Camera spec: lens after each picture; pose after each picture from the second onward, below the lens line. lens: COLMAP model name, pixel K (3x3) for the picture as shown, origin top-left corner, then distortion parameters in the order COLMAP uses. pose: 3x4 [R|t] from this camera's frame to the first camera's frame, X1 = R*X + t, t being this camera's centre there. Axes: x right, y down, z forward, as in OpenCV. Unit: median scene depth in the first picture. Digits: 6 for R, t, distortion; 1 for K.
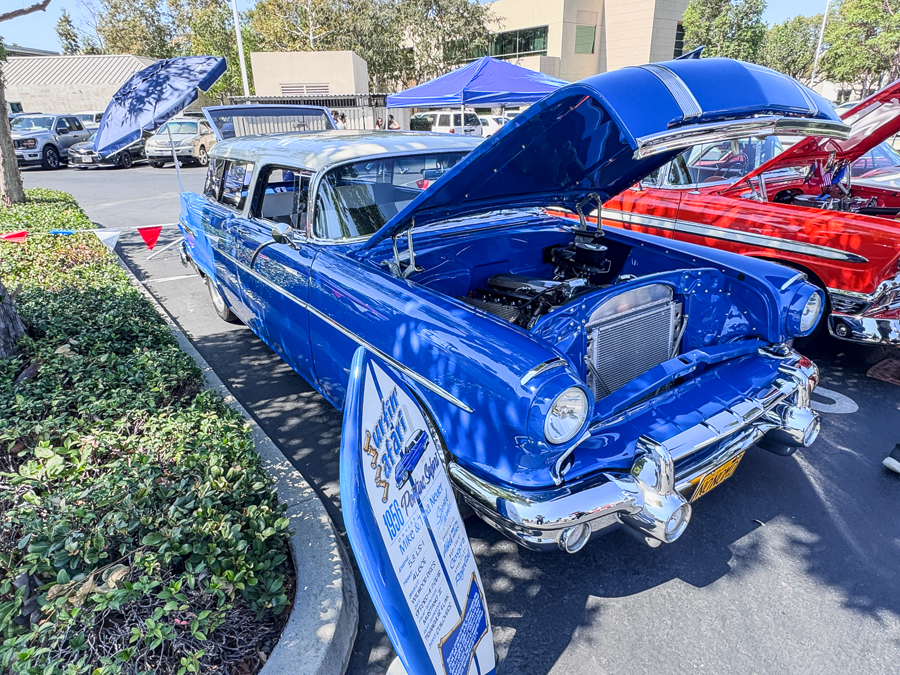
lens RADIAL K [[571.6, 0, 450.0], [0, 571.6, 337.5], [0, 0, 1]] dist [-0.018122, 0.026997]
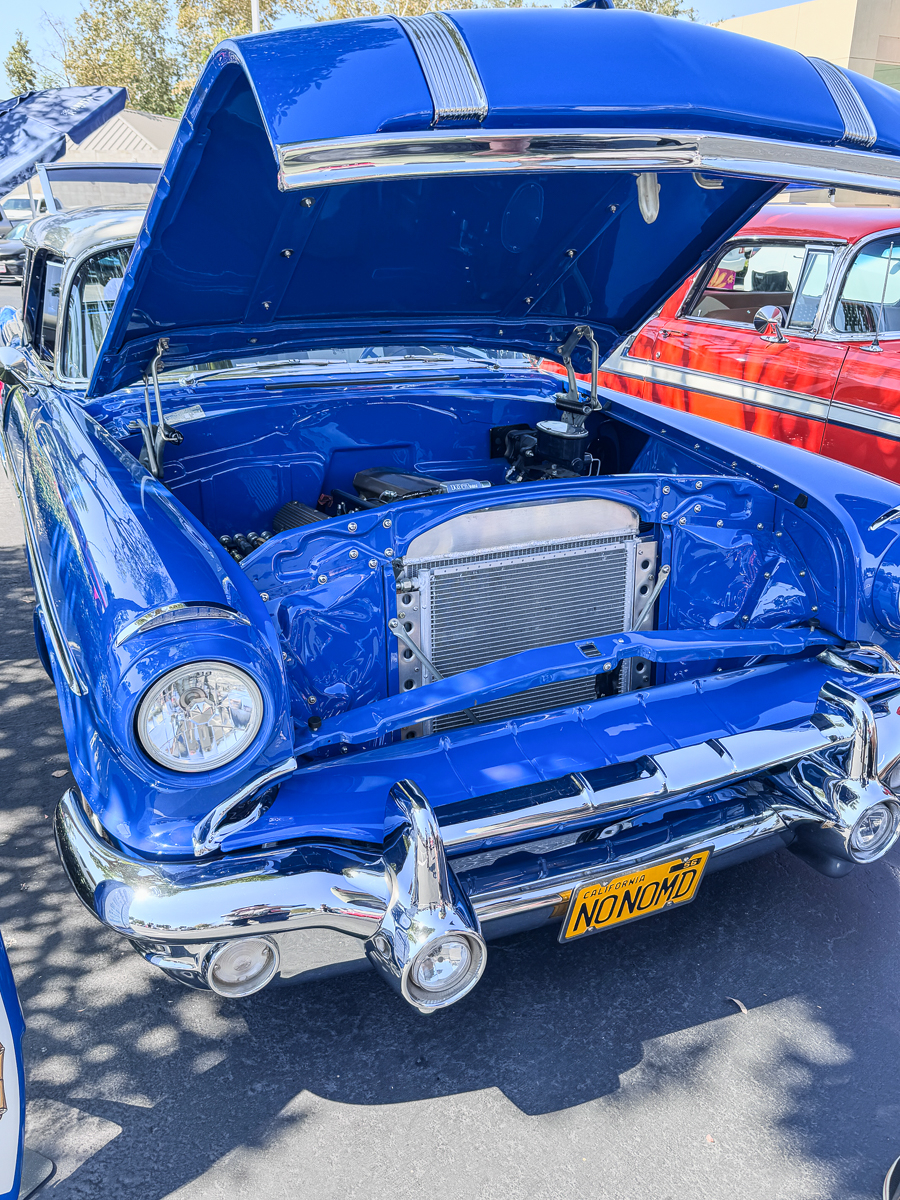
lens RADIAL K [[983.7, 0, 450.0], [0, 983.7, 600.0], [0, 0, 1]] dist [0.059973, -0.059621]
pose [[0.982247, 0.094861, -0.161842, 0.282953], [-0.096307, 0.995351, -0.001098, 0.006700], [0.160985, 0.016665, 0.986816, 0.089017]]
